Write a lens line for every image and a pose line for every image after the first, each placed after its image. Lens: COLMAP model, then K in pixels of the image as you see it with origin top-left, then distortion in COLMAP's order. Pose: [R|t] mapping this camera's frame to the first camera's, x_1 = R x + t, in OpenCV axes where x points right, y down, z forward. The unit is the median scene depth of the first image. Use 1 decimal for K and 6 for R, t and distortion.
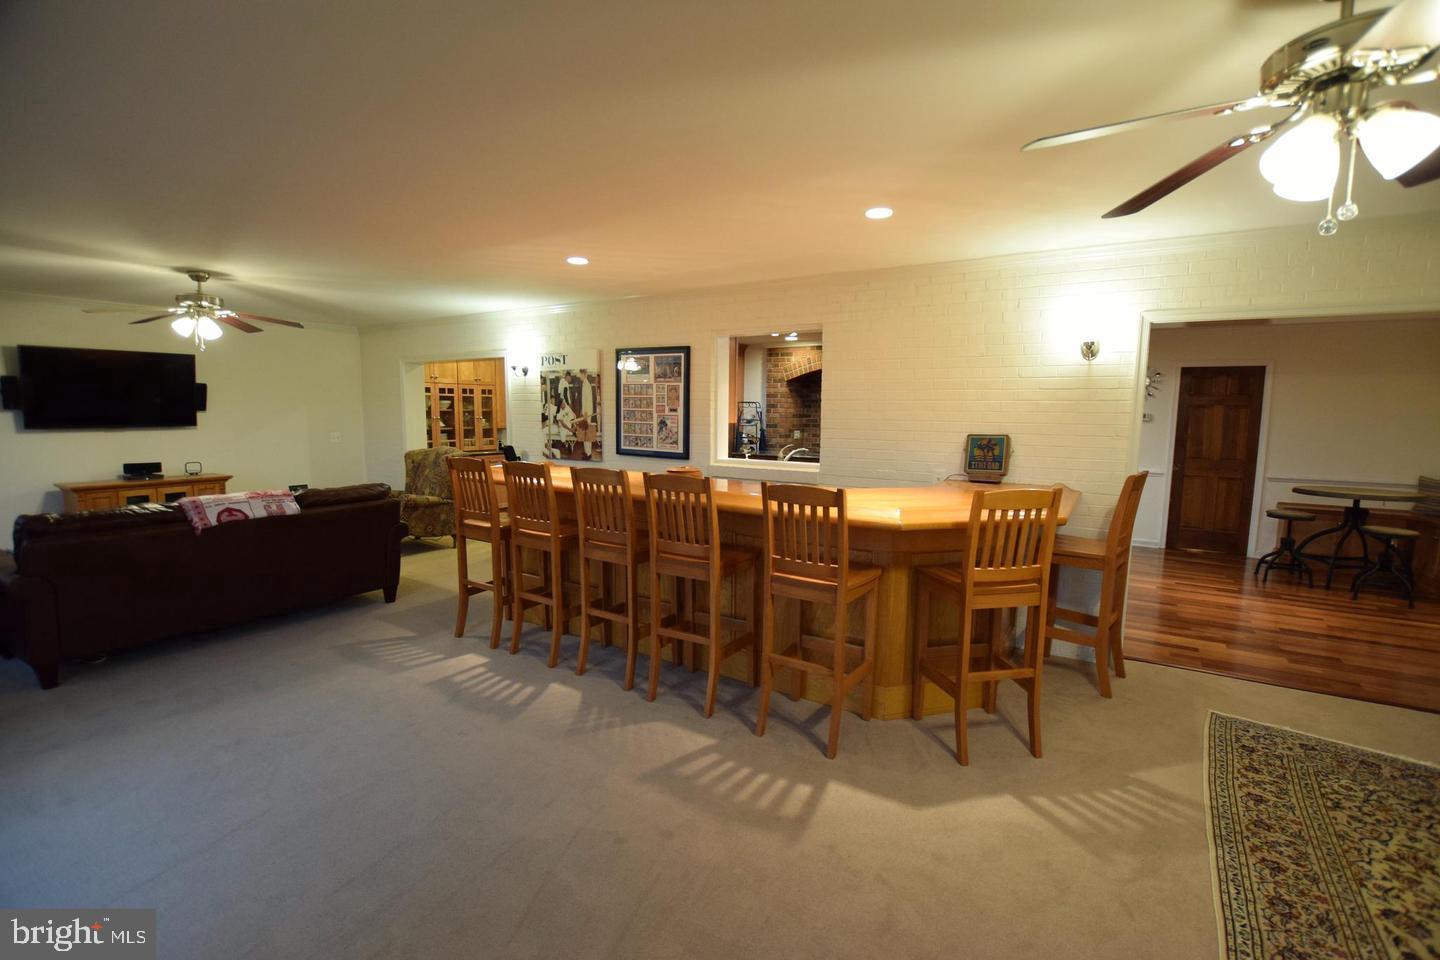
lens RADIAL K [[634.5, 0, 726.8], [0, 634.5, 482.7], [0, 0, 1]] dist [-0.031467, 0.003969]
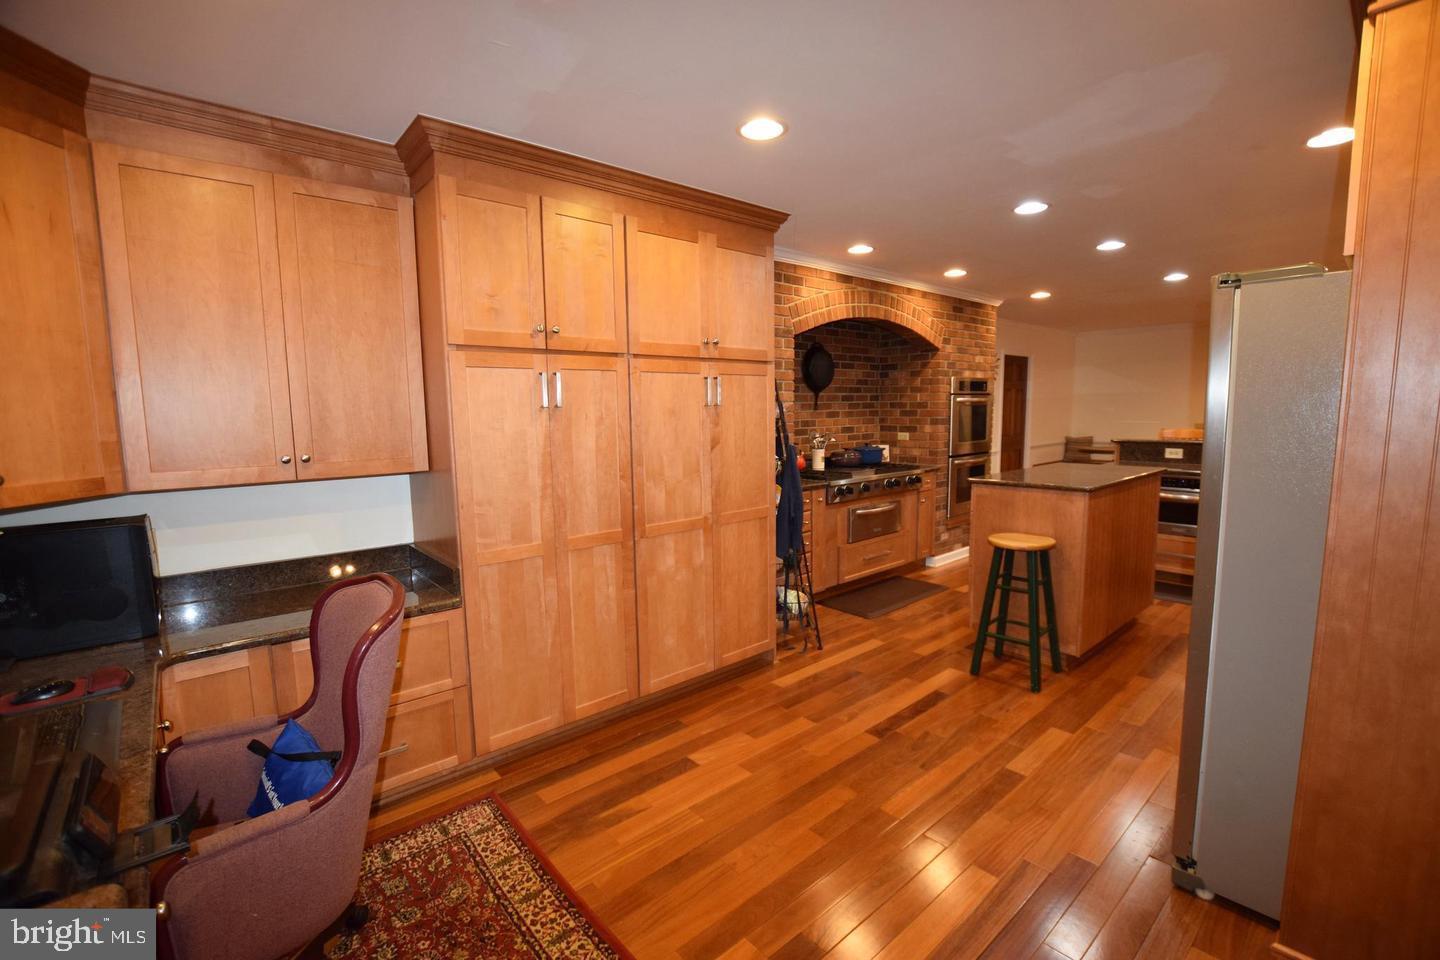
lens RADIAL K [[634.5, 0, 725.4], [0, 634.5, 478.4], [0, 0, 1]] dist [-0.031467, 0.003969]
pose [[0.279575, -0.123112, 0.952198, -0.846497], [0.122730, 0.988192, 0.091731, -0.221002], [-0.952247, 0.091218, 0.291383, 1.968702]]
